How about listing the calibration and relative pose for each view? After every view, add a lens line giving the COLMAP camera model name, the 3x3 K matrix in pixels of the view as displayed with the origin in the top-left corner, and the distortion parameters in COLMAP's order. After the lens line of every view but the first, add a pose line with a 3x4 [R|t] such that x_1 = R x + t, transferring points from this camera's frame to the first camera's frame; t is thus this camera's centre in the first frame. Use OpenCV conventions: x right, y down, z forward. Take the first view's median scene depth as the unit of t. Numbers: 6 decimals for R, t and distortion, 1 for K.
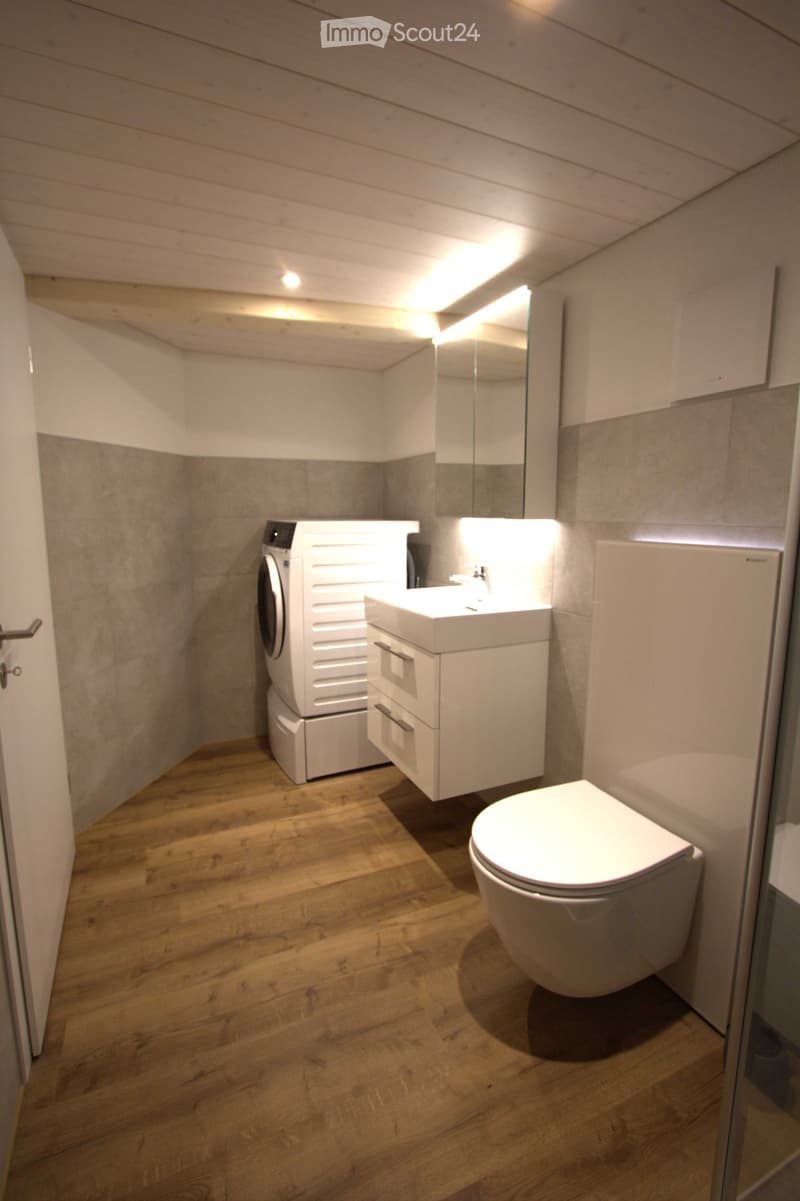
lens RADIAL K [[575.5, 0, 400.0], [0, 575.5, 600.5], [0, 0, 1]] dist [-0.000165, 0.000228]
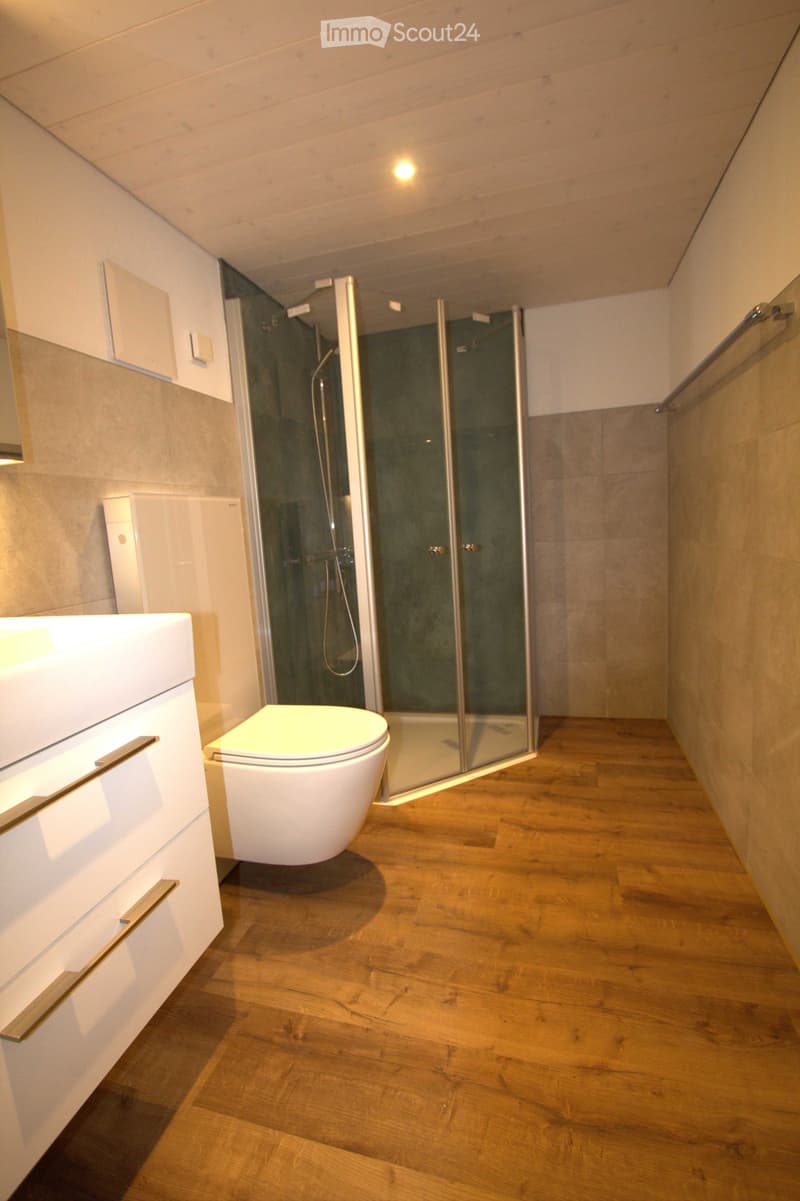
lens RADIAL K [[549.0, 0, 390.0], [0, 549.0, 596.4], [0, 0, 1]] dist [0.000205, 0.000850]
pose [[-0.750068, -0.045562, 0.659790, -0.514783], [0.161973, 0.954588, 0.250055, -0.107440], [-0.641220, 0.294426, -0.708626, 1.431505]]
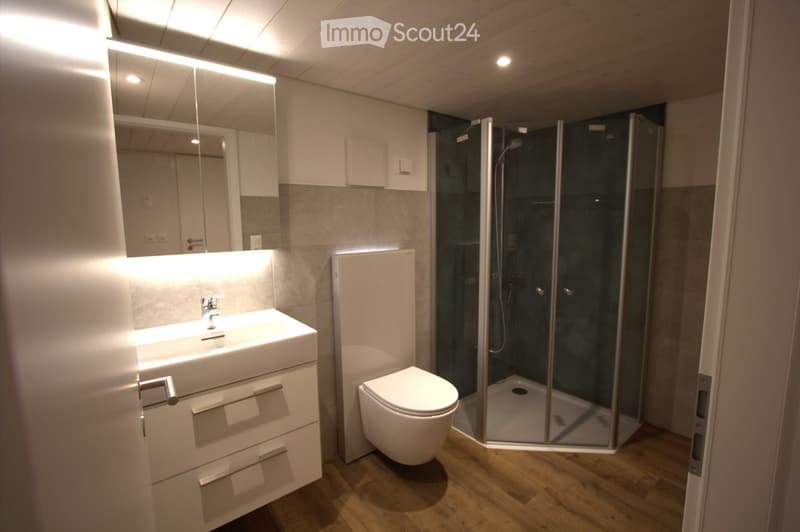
lens RADIAL K [[360.3, 0, 412.8], [0, 360.3, 266.7], [0, 0, 1]] dist [-0.003954, -0.000385]
pose [[-0.255921, -0.129031, 0.958048, -0.814839], [0.154786, 0.972796, 0.172365, -0.237034], [-0.954225, 0.192404, -0.228986, 1.084894]]
